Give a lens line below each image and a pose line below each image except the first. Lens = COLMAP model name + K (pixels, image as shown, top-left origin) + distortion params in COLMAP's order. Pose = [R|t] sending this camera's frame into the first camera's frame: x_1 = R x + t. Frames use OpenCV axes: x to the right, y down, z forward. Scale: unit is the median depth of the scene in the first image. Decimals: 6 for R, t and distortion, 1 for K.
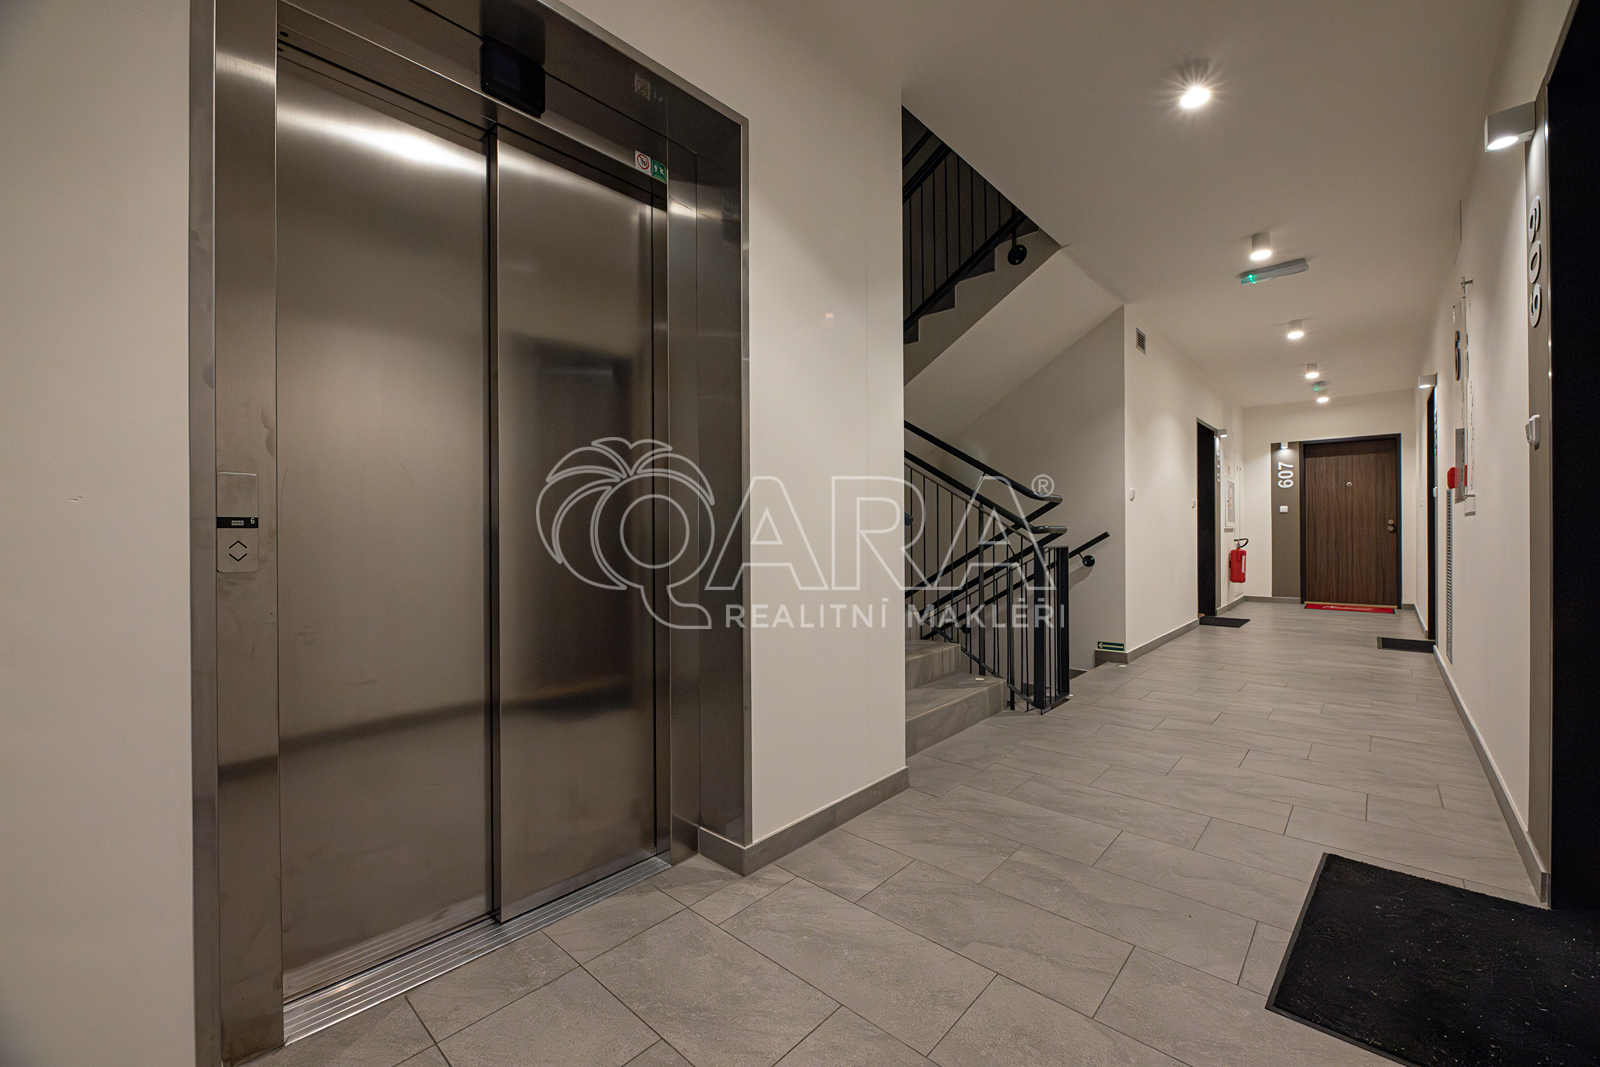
lens RADIAL K [[637.6, 0, 803.7], [0, 637.6, 532.8], [0, 0, 1]] dist [-0.000439, -0.000142]
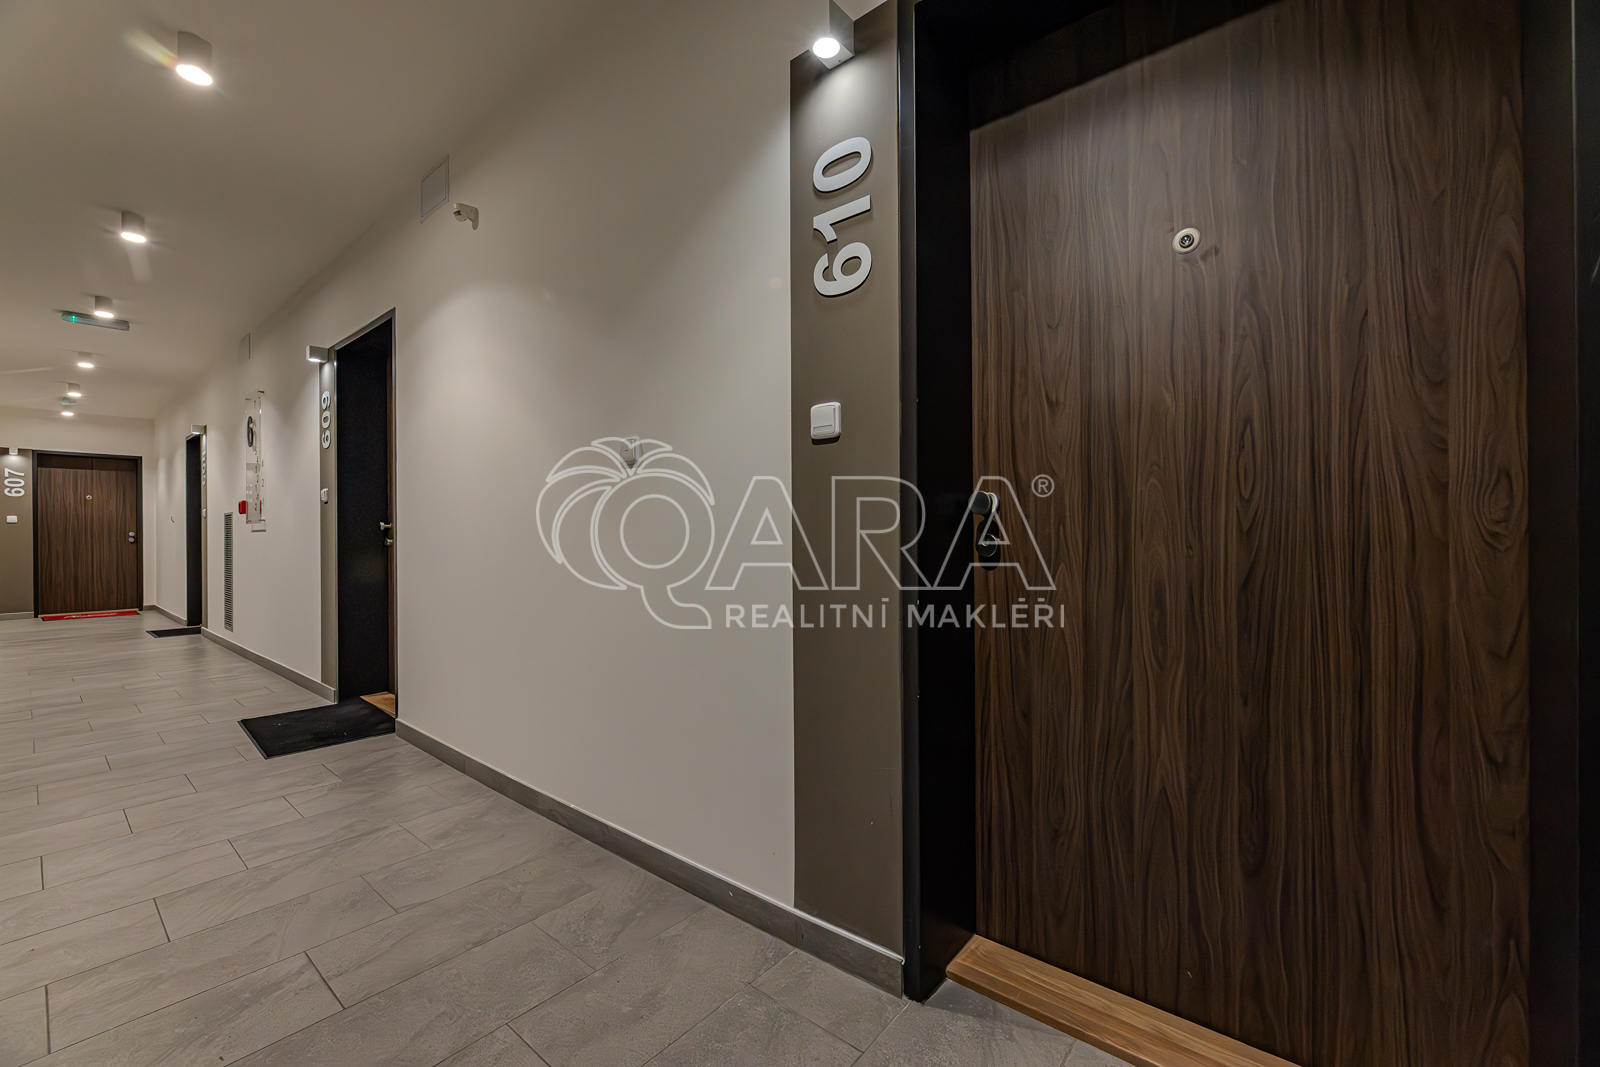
lens RADIAL K [[637.6, 0, 804.8], [0, 637.6, 539.2], [0, 0, 1]] dist [-0.000439, -0.000142]
pose [[-0.051428, -0.000154, 0.998677, -0.252625], [0.007805, 0.999969, 0.000557, 0.000803], [-0.998646, 0.007824, -0.051425, -0.120329]]
